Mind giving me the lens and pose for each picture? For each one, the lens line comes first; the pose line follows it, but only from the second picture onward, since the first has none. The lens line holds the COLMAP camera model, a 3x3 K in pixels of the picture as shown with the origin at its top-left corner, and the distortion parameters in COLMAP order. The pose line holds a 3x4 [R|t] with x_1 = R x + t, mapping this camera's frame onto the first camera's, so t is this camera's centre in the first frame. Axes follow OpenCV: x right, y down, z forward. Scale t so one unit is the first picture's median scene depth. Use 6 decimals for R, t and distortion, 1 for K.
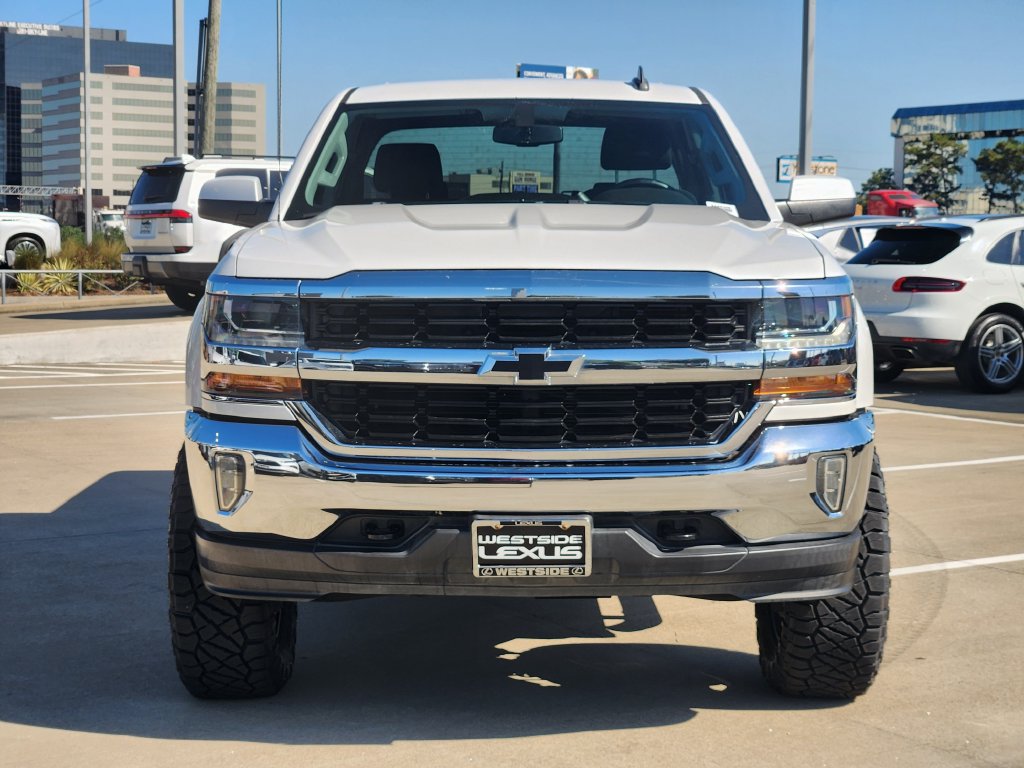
lens RADIAL K [[2003.0, 0, 512.0], [0, 2003.0, 384.0], [0, 0, 1]] dist [-0.607494, 6.189352]
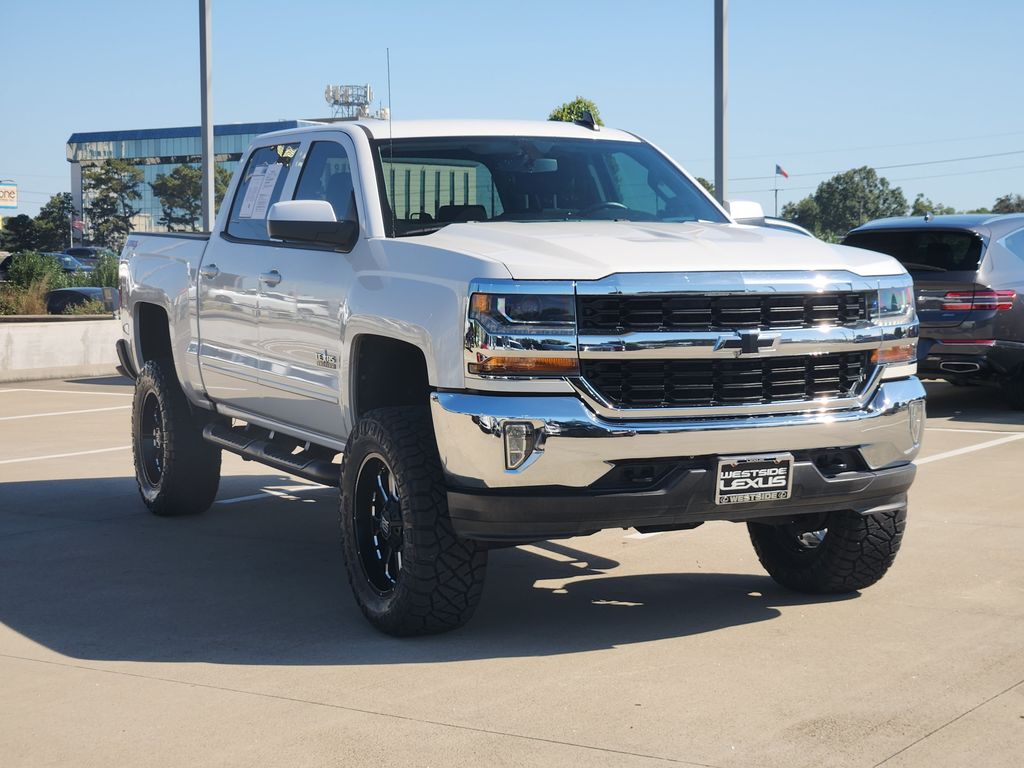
lens RADIAL K [[2003.0, 0, 512.0], [0, 2003.0, 384.0], [0, 0, 1]] dist [-0.607494, 6.189352]
pose [[0.914266, -0.040093, 0.403125, -0.624849], [0.045051, 0.998981, -0.002820, 0.013960], [-0.402601, 0.020739, 0.915141, -0.139632]]
